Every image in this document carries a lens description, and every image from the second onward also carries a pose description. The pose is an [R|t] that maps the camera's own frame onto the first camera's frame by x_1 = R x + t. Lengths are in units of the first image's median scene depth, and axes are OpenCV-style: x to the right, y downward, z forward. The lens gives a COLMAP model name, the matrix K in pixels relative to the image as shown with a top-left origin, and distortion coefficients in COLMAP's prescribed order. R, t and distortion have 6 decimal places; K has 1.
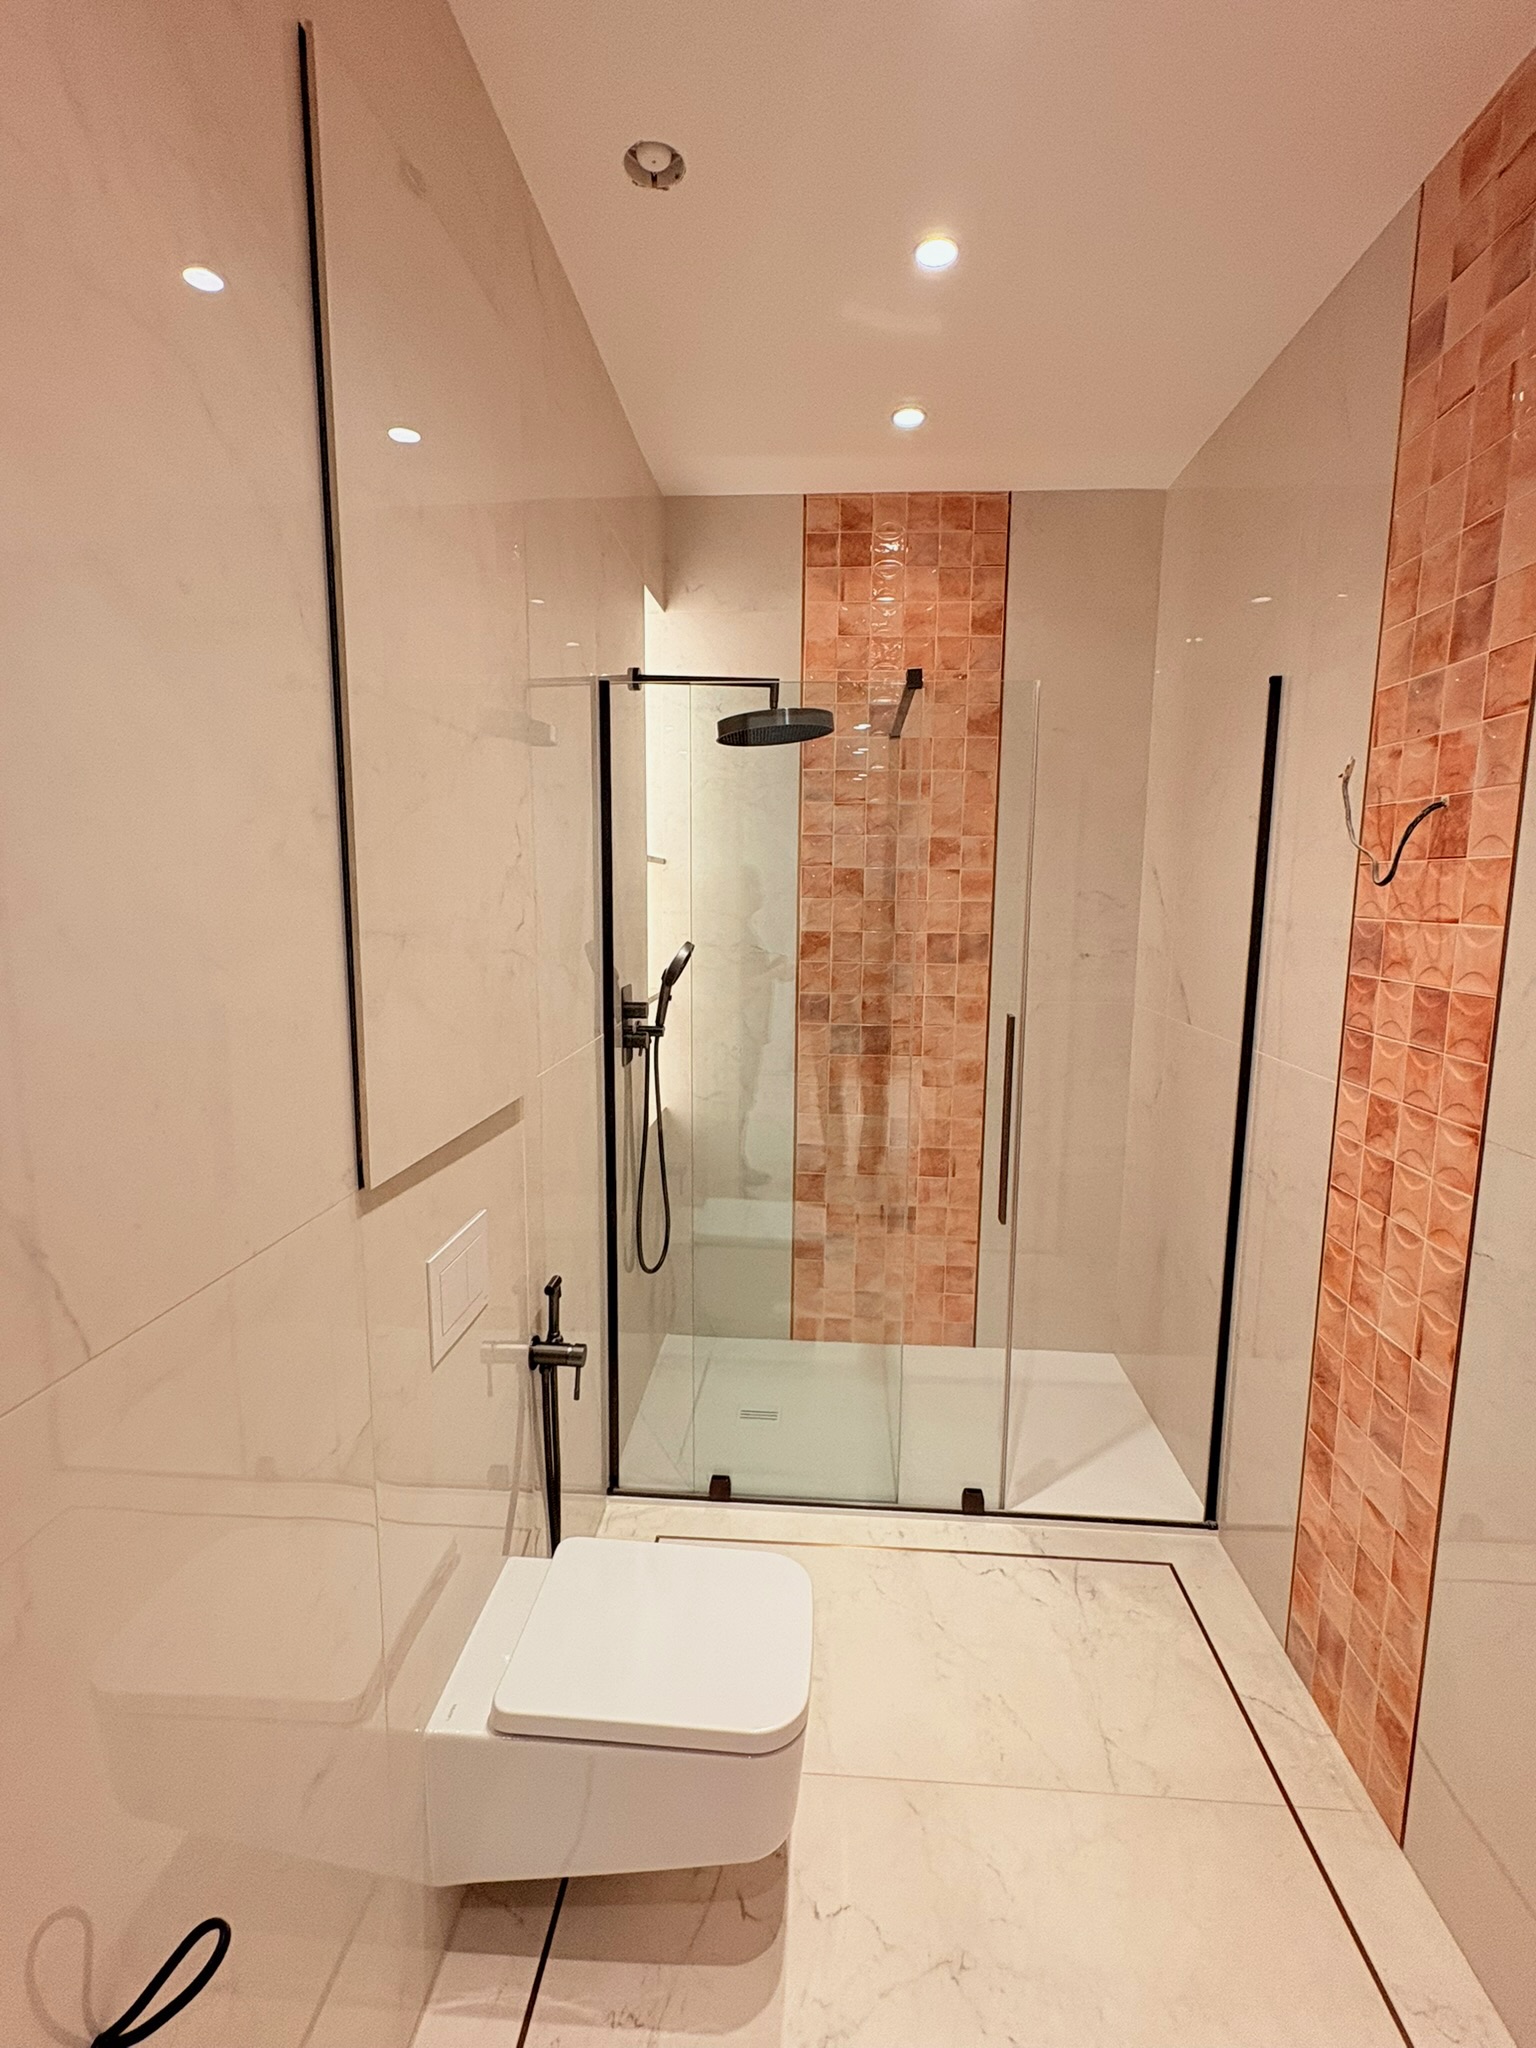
lens RADIAL K [[966.9, 0, 768.0], [0, 966.9, 1024.0], [0, 0, 1]] dist [-0.000726, -0.000047]
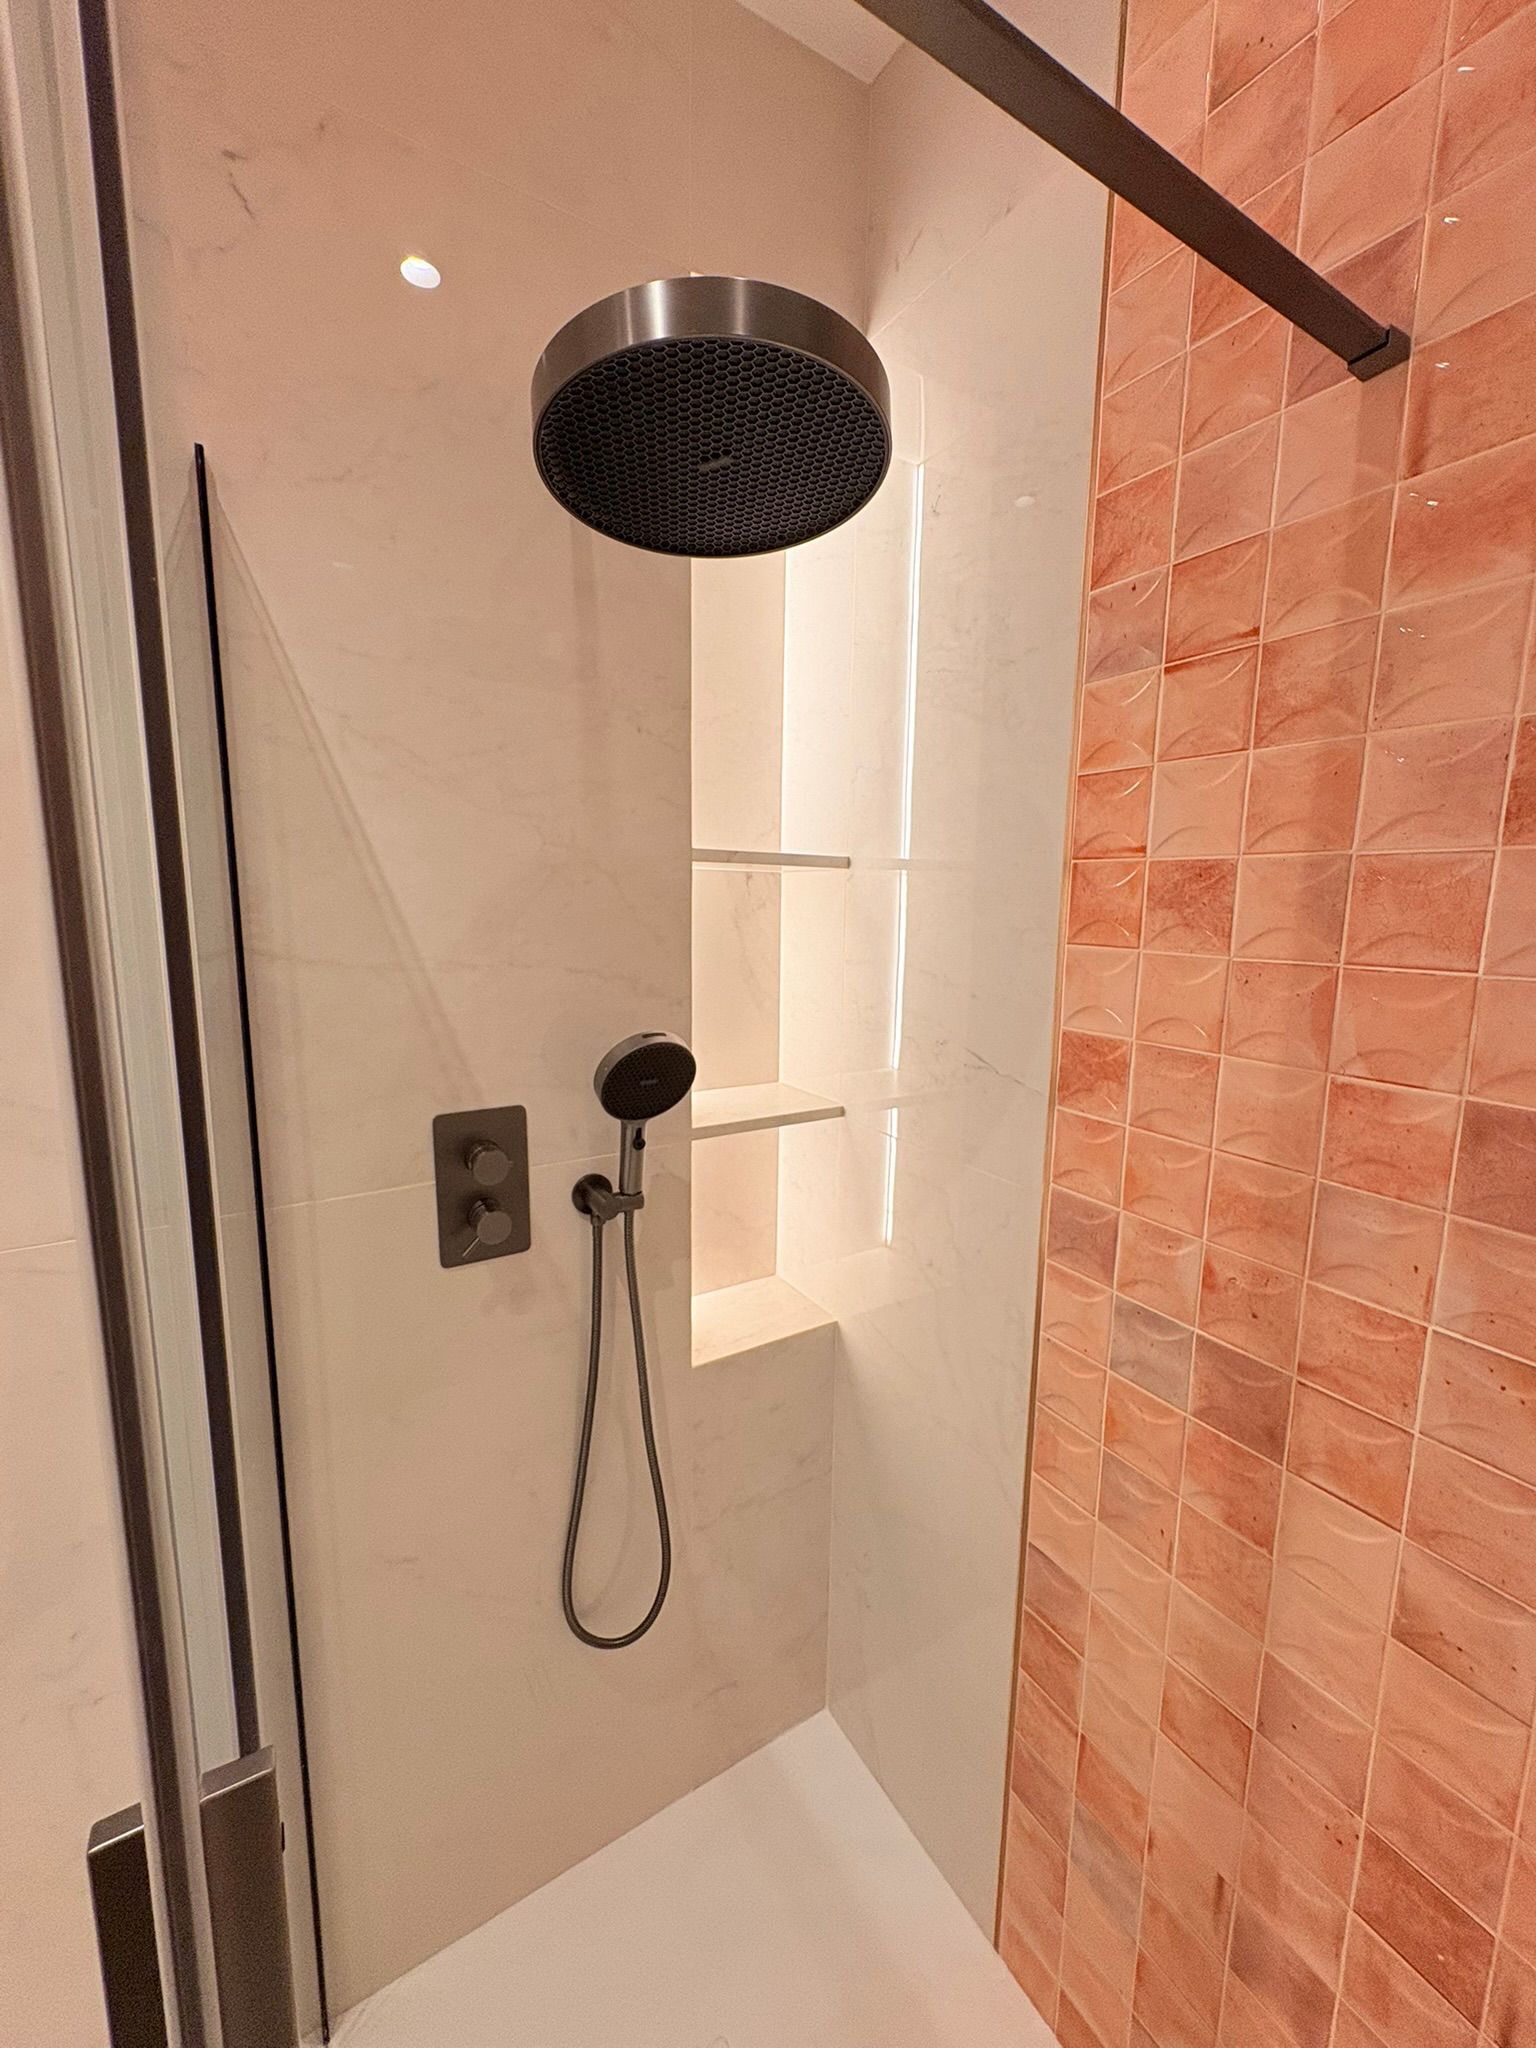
lens RADIAL K [[817.1, 0, 771.5], [0, 817.1, 1019.9], [0, 0, 1]] dist [-0.000973, 0.000668]
pose [[0.578618, 0.116657, -0.807213, 0.228886], [-0.119887, 0.991133, 0.057301, -0.105106], [0.806739, 0.063619, 0.587473, 0.718318]]
